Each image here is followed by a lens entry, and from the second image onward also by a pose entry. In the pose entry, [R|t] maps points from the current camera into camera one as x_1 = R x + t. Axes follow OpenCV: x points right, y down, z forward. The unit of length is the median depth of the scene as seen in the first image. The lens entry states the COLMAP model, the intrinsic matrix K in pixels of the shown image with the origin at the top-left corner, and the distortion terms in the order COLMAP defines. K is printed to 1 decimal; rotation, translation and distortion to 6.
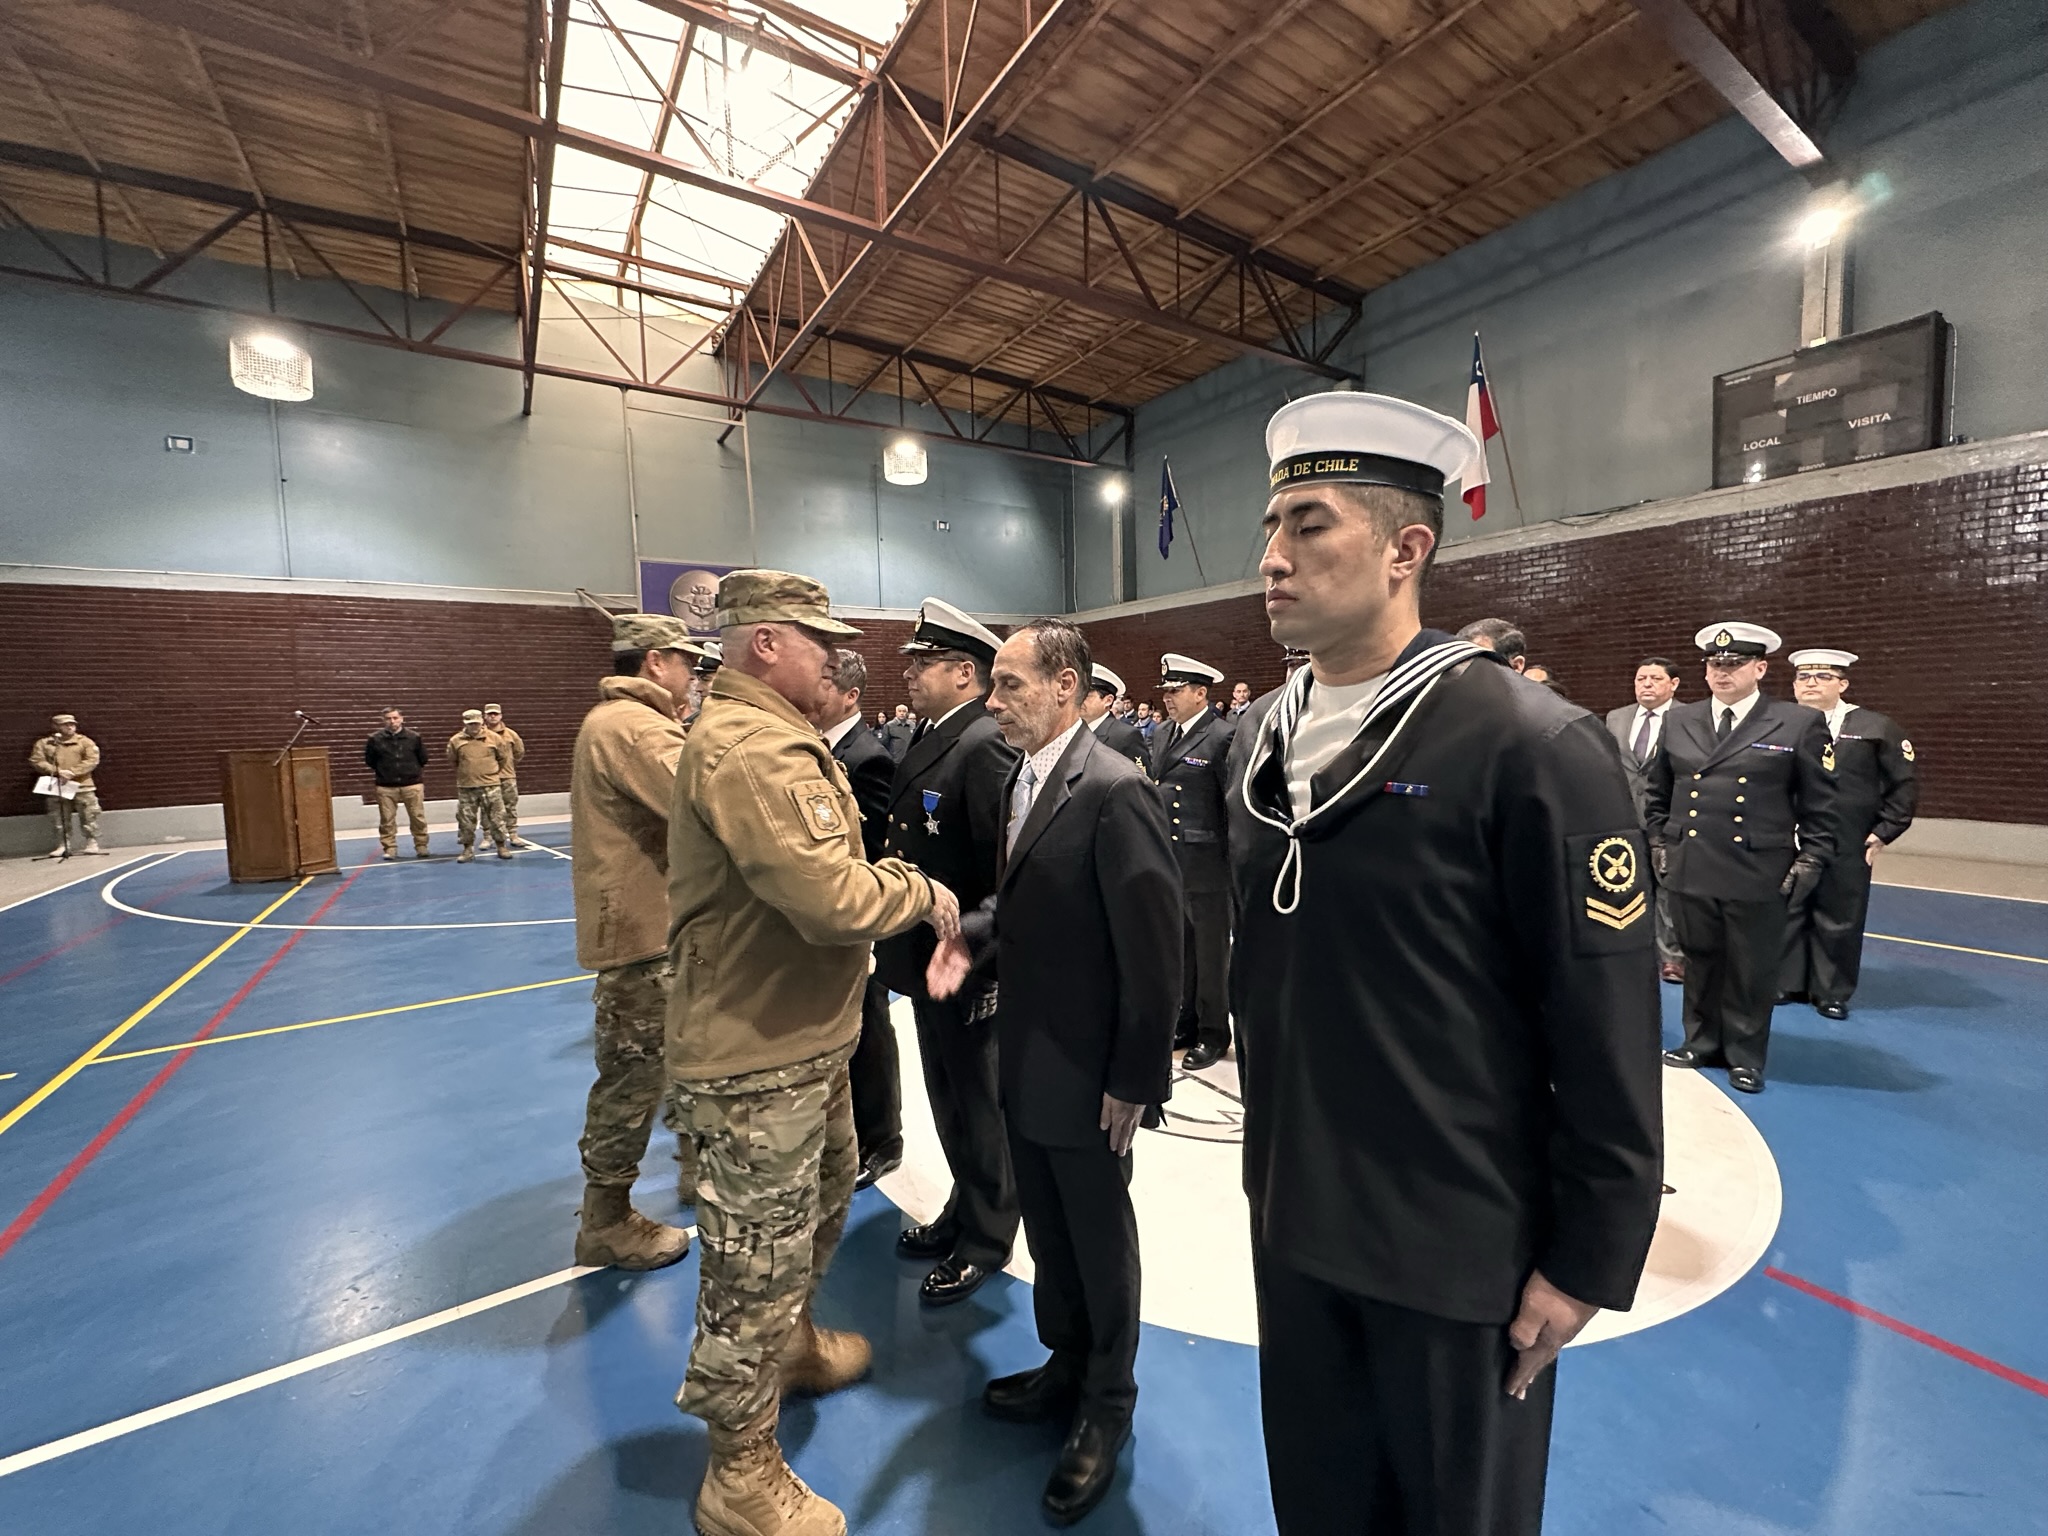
lens RADIAL K [[817.4, 0, 1027.1], [0, 817.4, 766.7], [0, 0, 1]] dist [-0.000062, -0.000122]
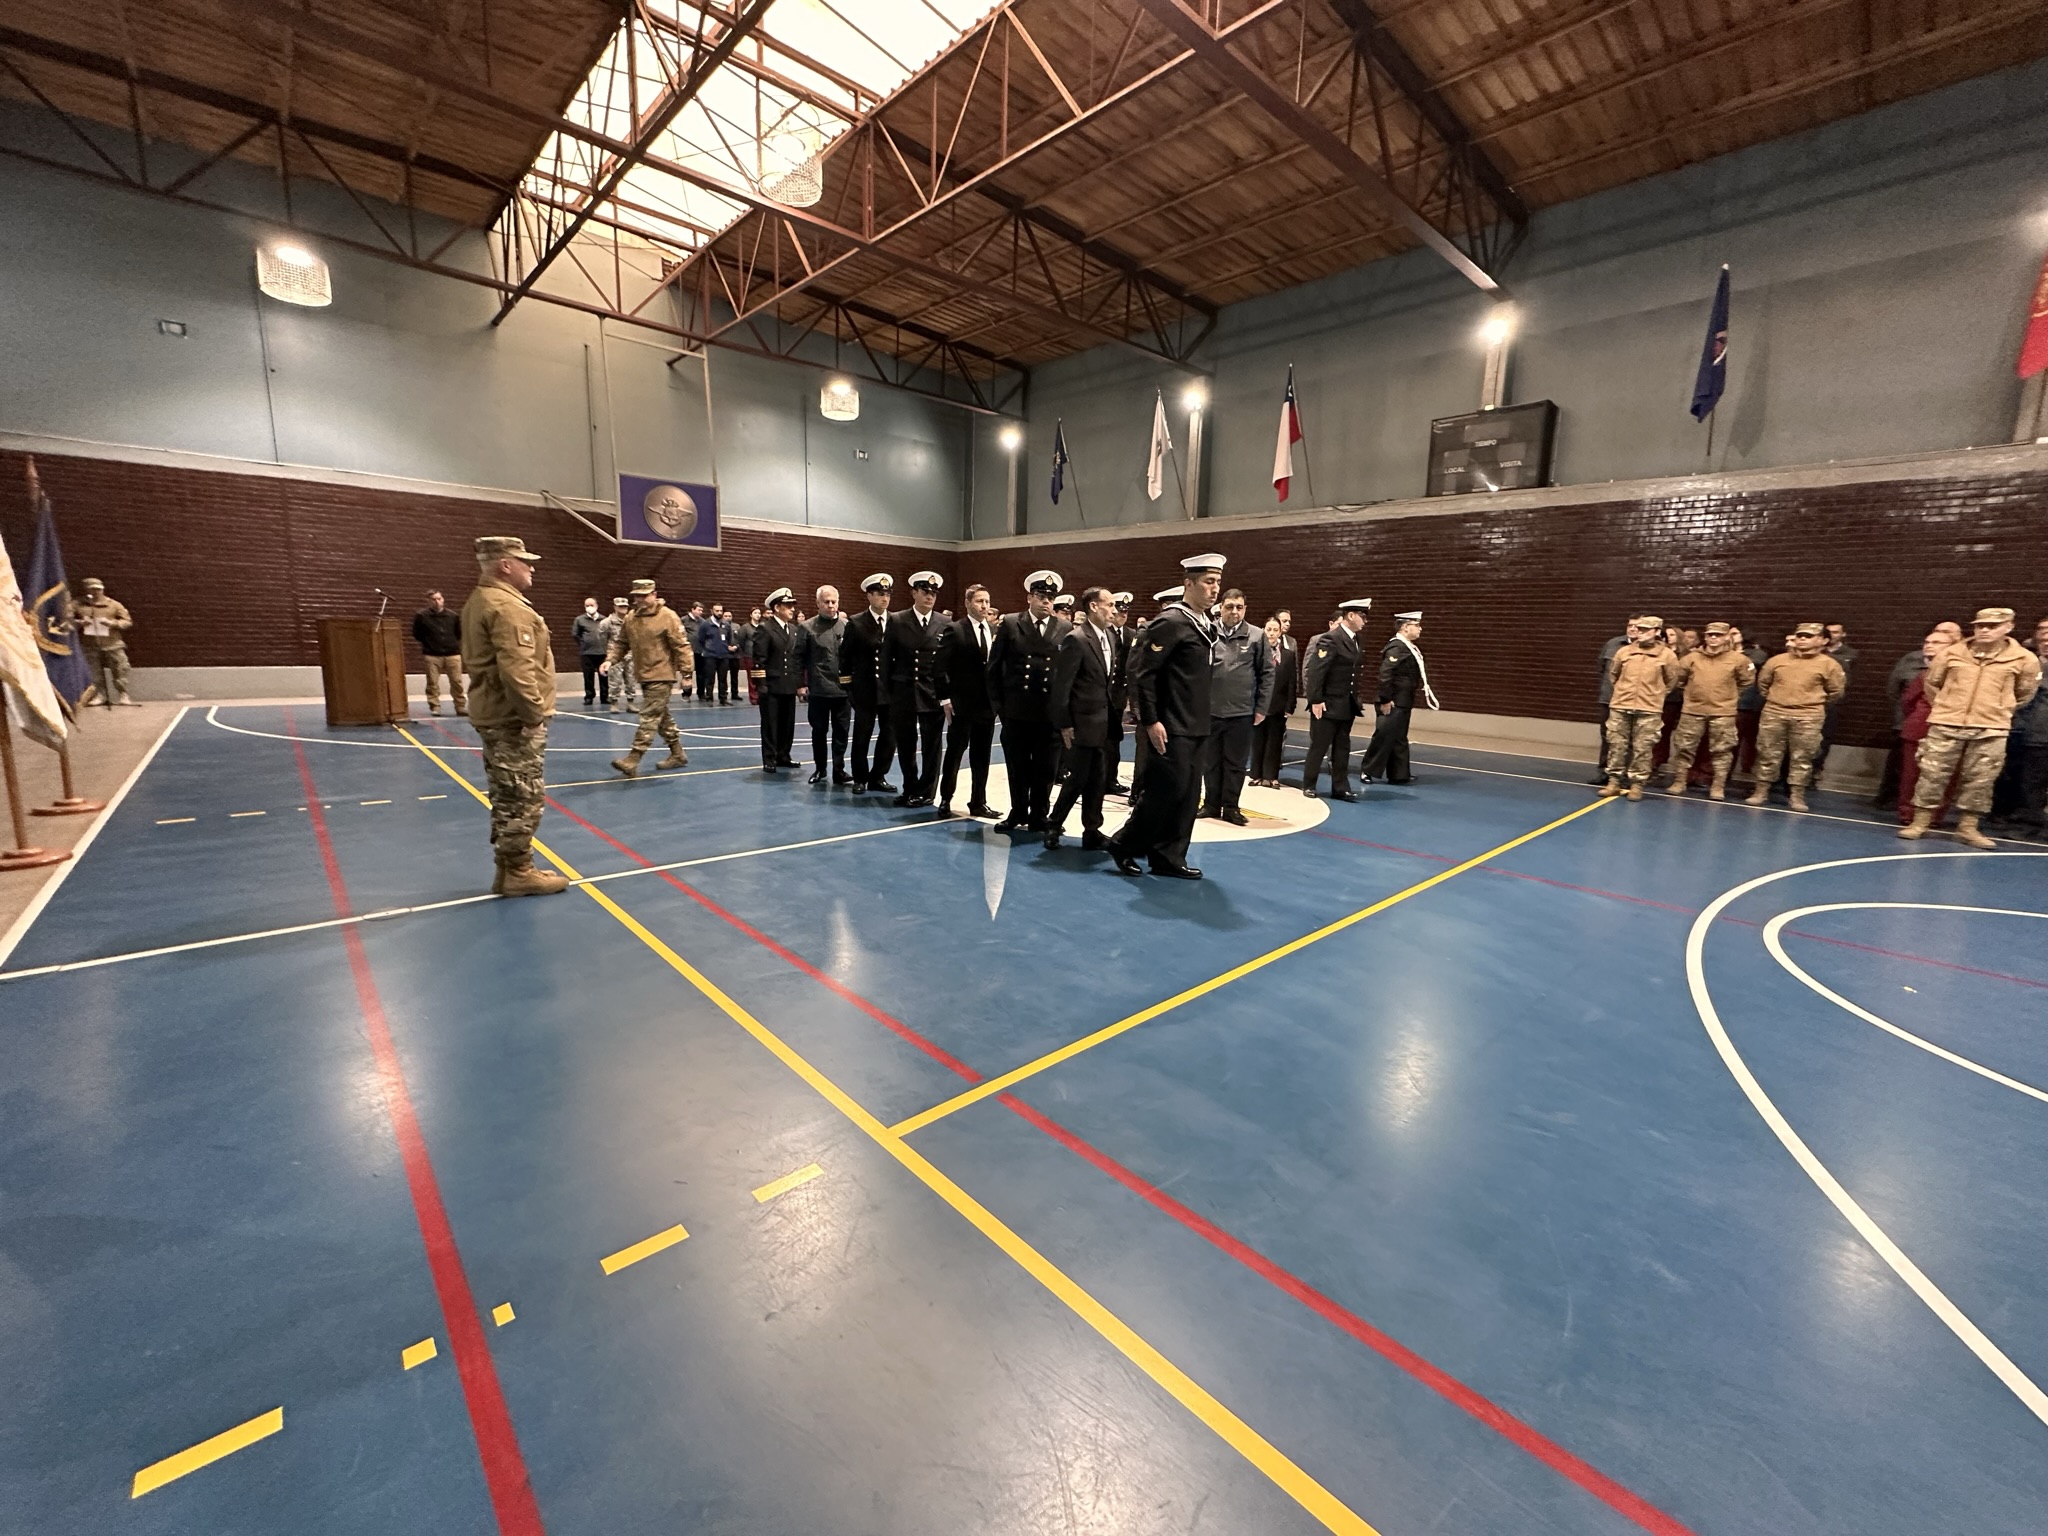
lens RADIAL K [[817.4, 0, 1027.1], [0, 817.4, 766.7], [0, 0, 1]] dist [-0.000062, -0.000122]
pose [[0.983487, 0.023123, 0.179497, -0.114829], [-0.040457, 0.994795, 0.093517, 0.034844], [-0.176400, -0.099235, 0.979304, -0.322194]]
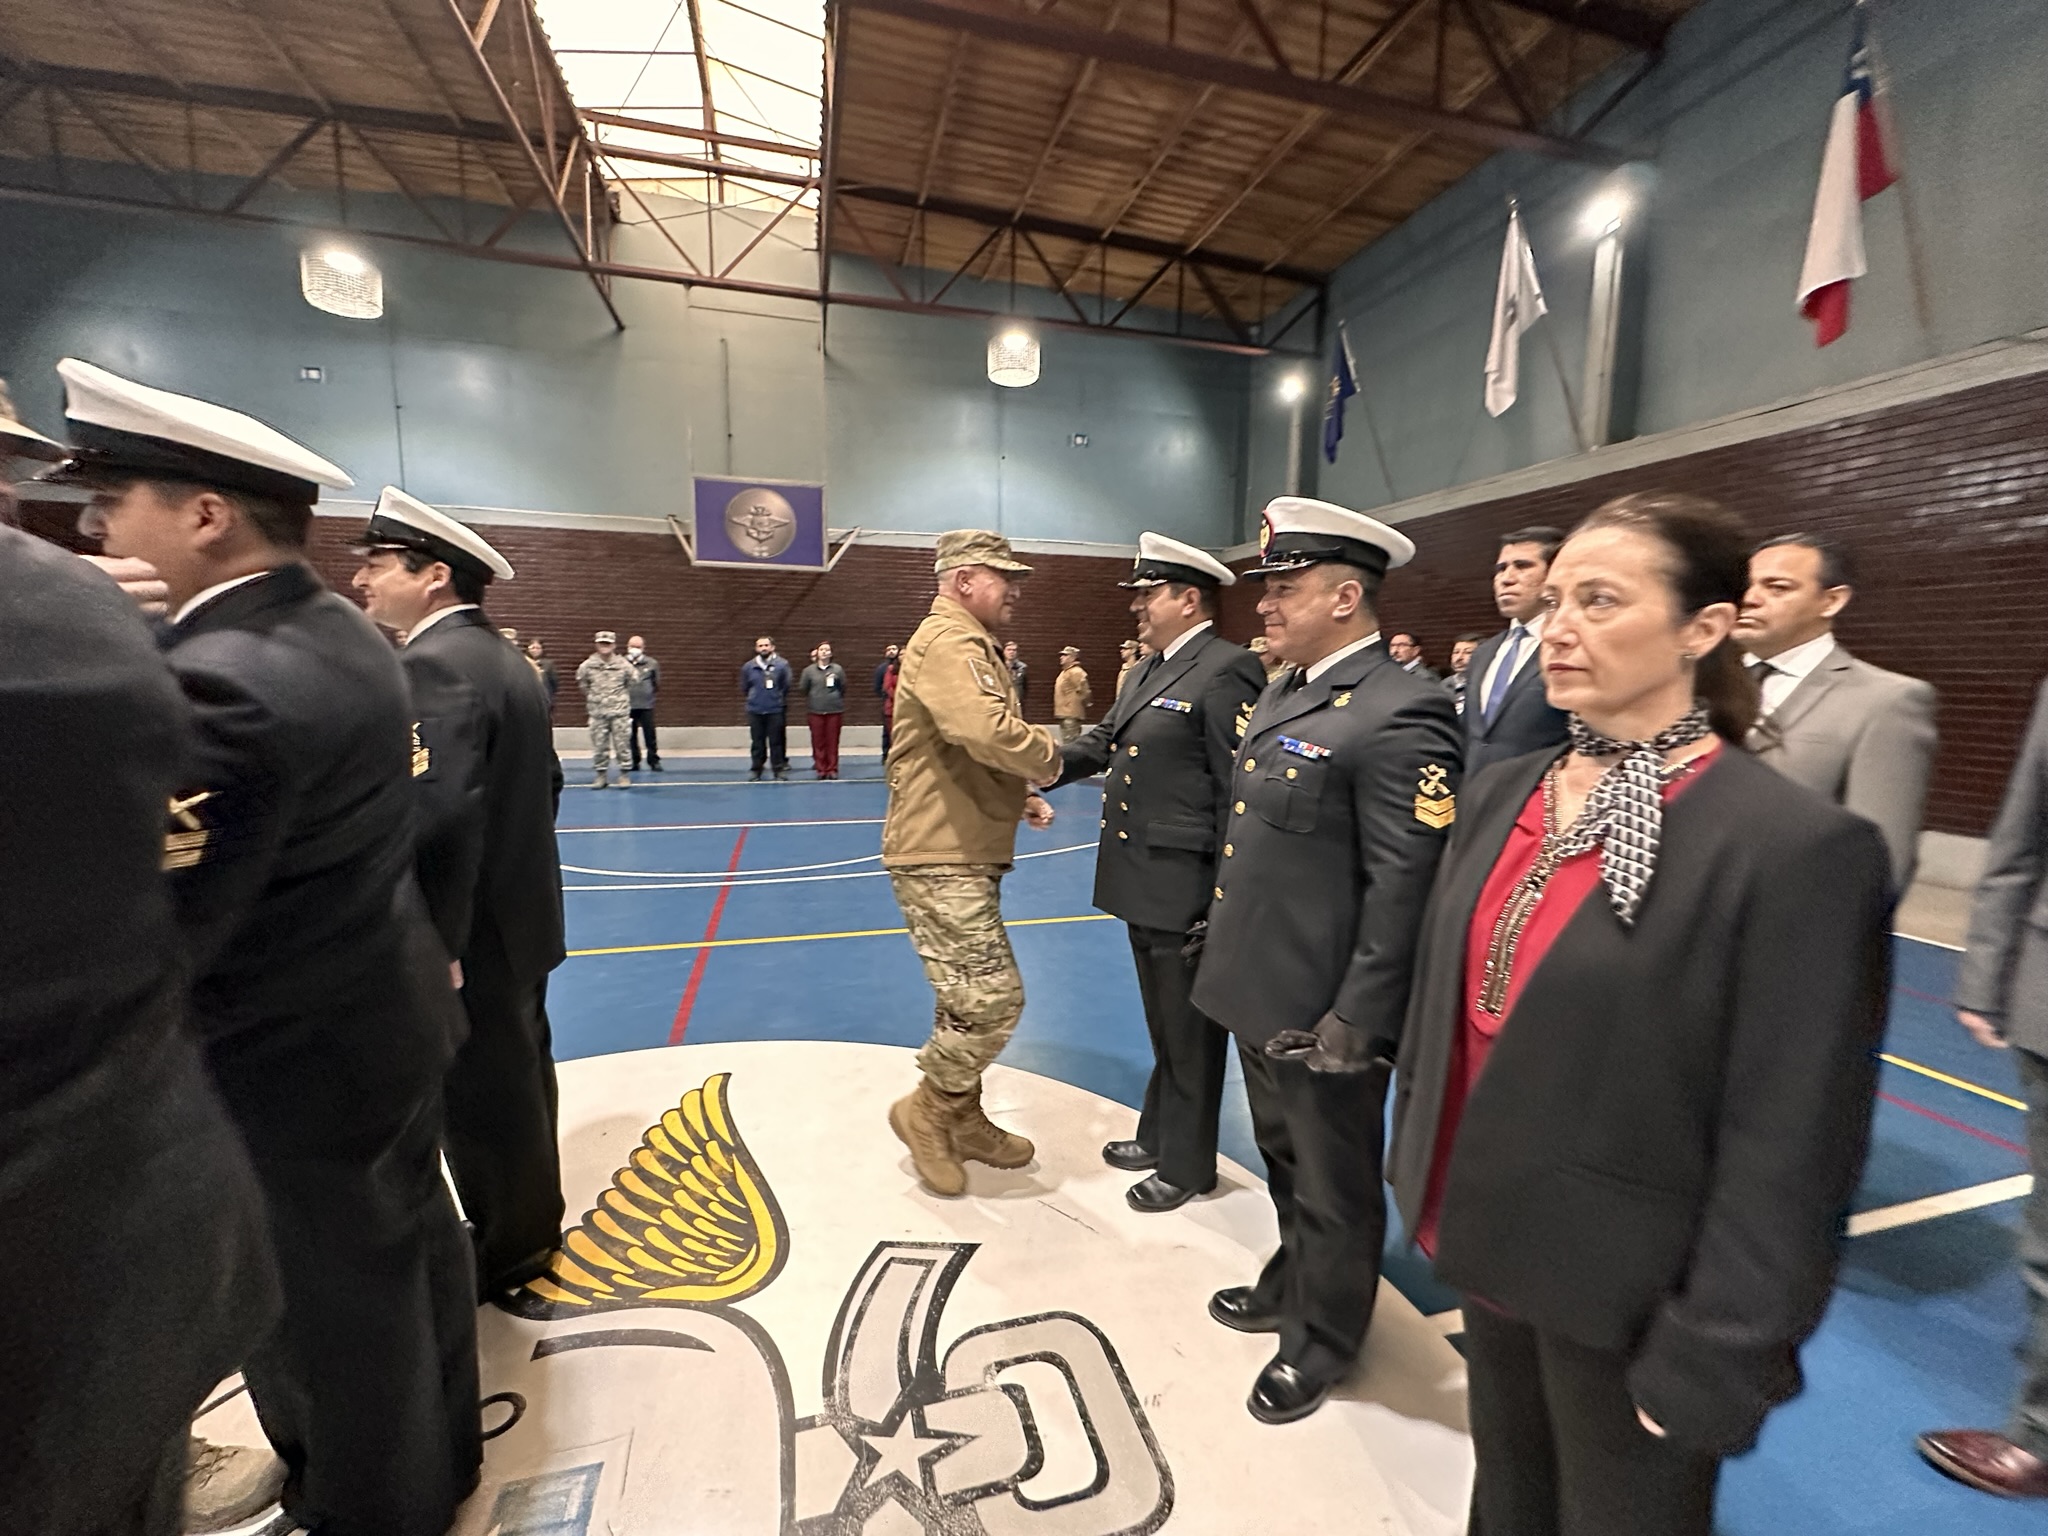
lens RADIAL K [[816.5, 0, 1026.8], [0, 816.5, 766.3], [0, 0, 1]] dist [-0.001207, 0.000038]
pose [[0.952868, 0.073900, -0.294247, 0.193976], [-0.057858, 0.996343, 0.062868, -0.012065], [0.297817, -0.042880, 0.953659, 0.260486]]
